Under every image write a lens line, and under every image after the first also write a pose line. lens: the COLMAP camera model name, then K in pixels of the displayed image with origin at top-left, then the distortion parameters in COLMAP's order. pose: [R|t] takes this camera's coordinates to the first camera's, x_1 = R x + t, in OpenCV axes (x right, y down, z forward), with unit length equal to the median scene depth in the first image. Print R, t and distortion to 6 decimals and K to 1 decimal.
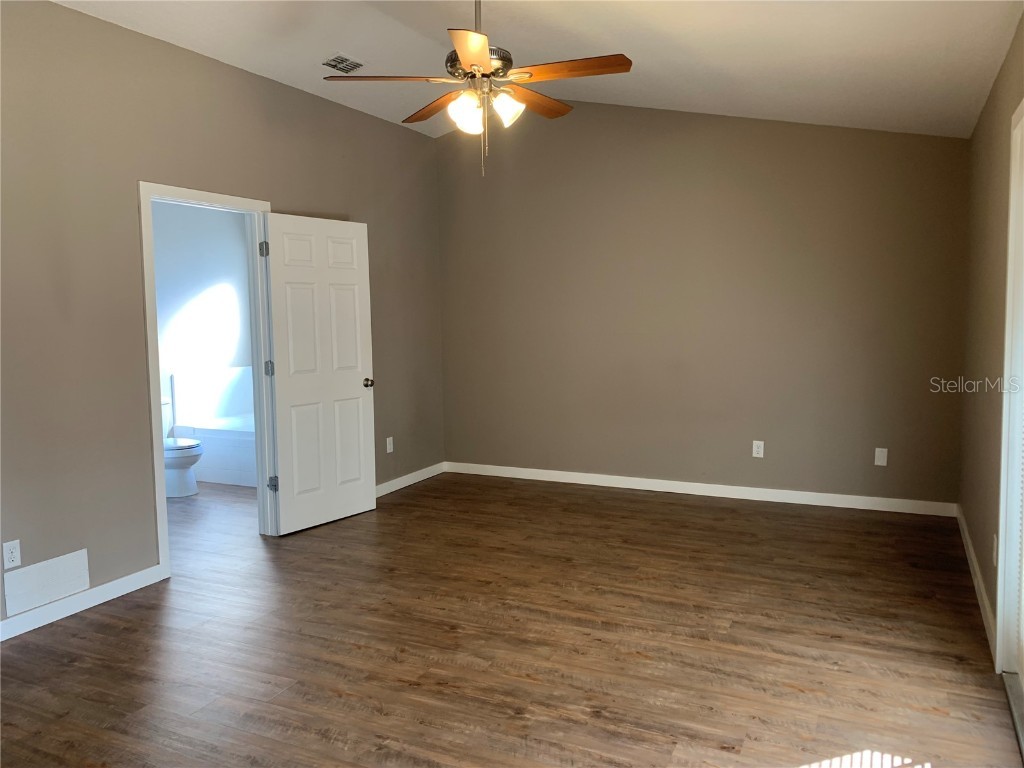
lens RADIAL K [[792.2, 0, 504.4], [0, 792.2, 382.1], [0, 0, 1]] dist [0.031310, -0.003493]
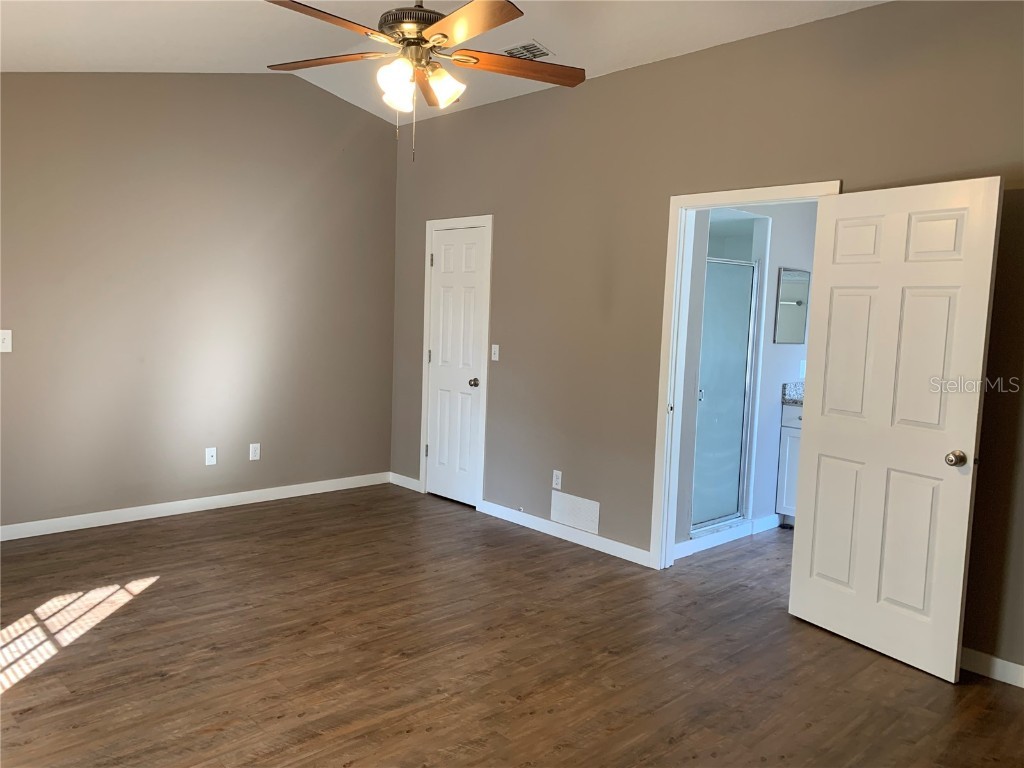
lens RADIAL K [[792.2, 0, 502.9], [0, 792.2, 384.3], [0, 0, 1]] dist [0.031310, -0.003493]
pose [[-0.361912, 0.100397, -0.926790, 0.754648], [-0.109746, 0.982682, 0.149308, -0.163631], [0.925730, 0.155748, -0.344626, 1.416262]]
